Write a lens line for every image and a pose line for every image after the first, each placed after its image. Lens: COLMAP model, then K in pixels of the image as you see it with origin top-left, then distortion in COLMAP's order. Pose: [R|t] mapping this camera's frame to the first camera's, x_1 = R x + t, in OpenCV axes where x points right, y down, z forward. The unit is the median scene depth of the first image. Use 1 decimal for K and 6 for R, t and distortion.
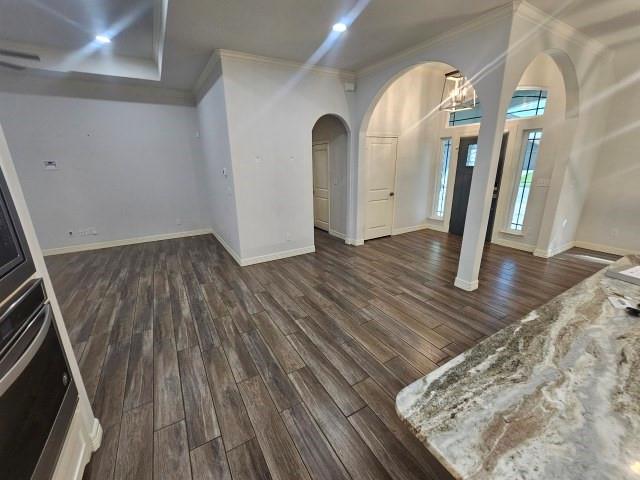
lens RADIAL K [[263.2, 0, 316.6], [0, 263.2, 241.0], [0, 0, 1]] dist [0.008532, -0.000319]
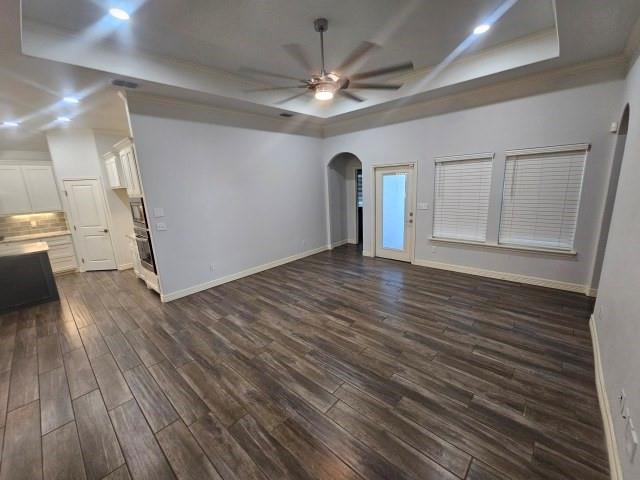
lens RADIAL K [[263.2, 0, 321.6], [0, 263.2, 238.5], [0, 0, 1]] dist [0.008532, -0.000319]
pose [[-0.954829, 0.121102, -0.271360, -0.825417], [-0.019128, 0.886247, 0.462817, -0.509455], [0.296540, 0.447102, -0.843898, 1.660167]]
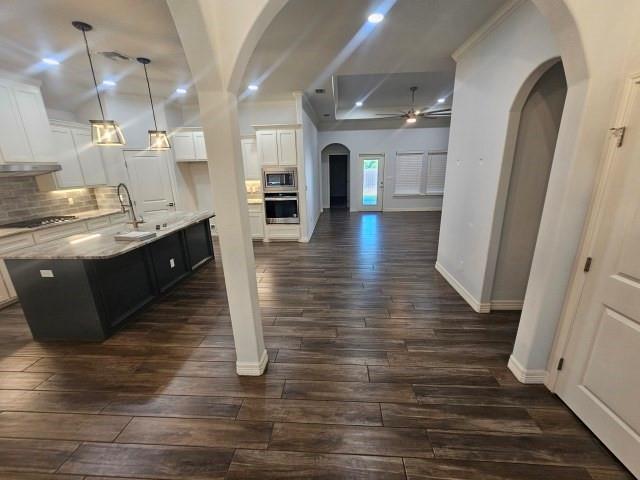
lens RADIAL K [[263.2, 0, 318.9], [0, 263.2, 242.7], [0, 0, 1]] dist [0.008532, -0.000319]
pose [[-0.567244, 0.260513, -0.781260, 0.969936], [-0.198520, 0.877422, 0.436716, -0.448230], [0.799265, 0.402820, -0.445995, 1.386261]]
